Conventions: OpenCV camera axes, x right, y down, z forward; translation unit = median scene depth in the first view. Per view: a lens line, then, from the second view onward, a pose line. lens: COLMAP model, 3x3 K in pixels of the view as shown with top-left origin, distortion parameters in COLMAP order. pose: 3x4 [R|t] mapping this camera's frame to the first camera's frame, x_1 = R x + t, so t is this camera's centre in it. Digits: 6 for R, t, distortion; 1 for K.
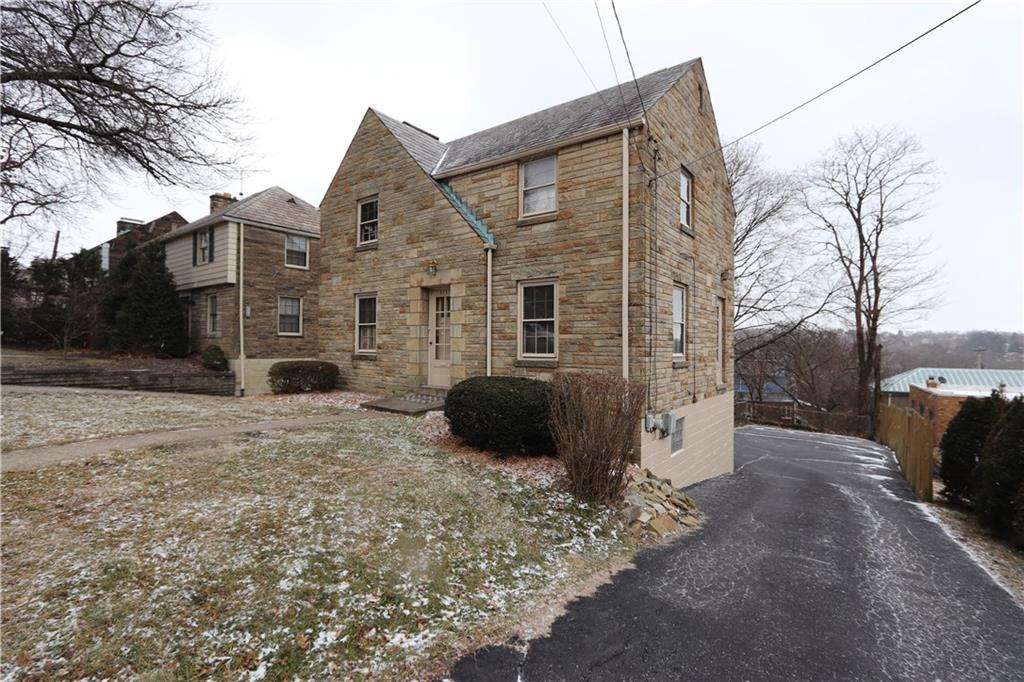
lens RADIAL K [[479.8, 0, 512.7], [0, 479.8, 341.6], [0, 0, 1]] dist [-0.013652, 0.001646]
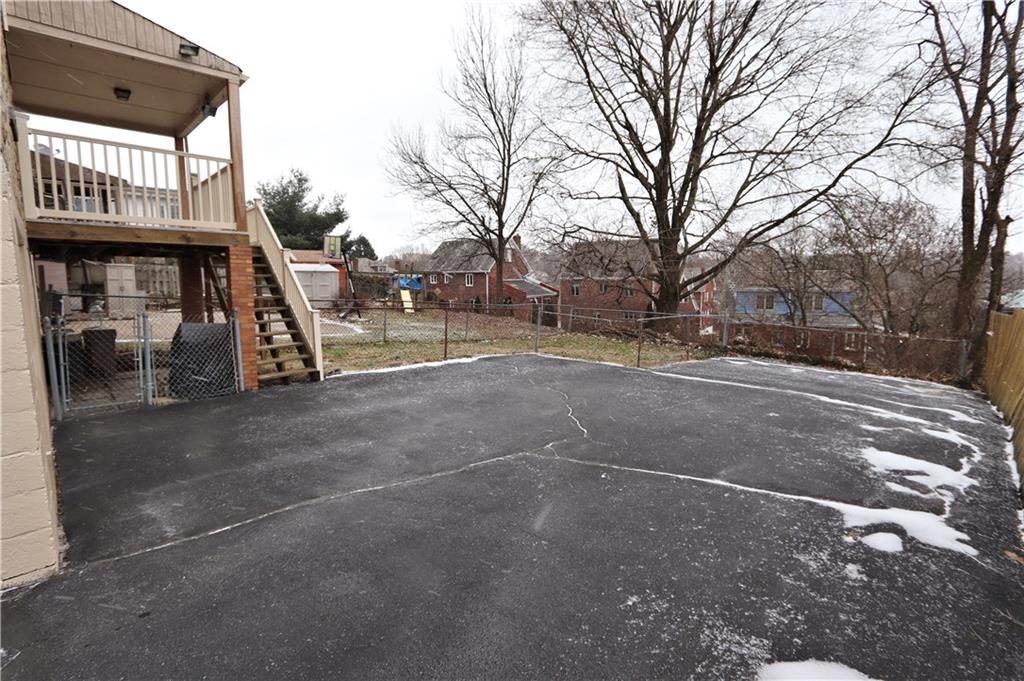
lens RADIAL K [[479.8, 0, 511.4], [0, 479.8, 335.2], [0, 0, 1]] dist [-0.013652, 0.001646]
pose [[0.988162, 0.001230, -0.153411, 1.076529], [0.018237, 0.991936, 0.125421, 0.242260], [0.152328, -0.126734, 0.980171, 1.337254]]
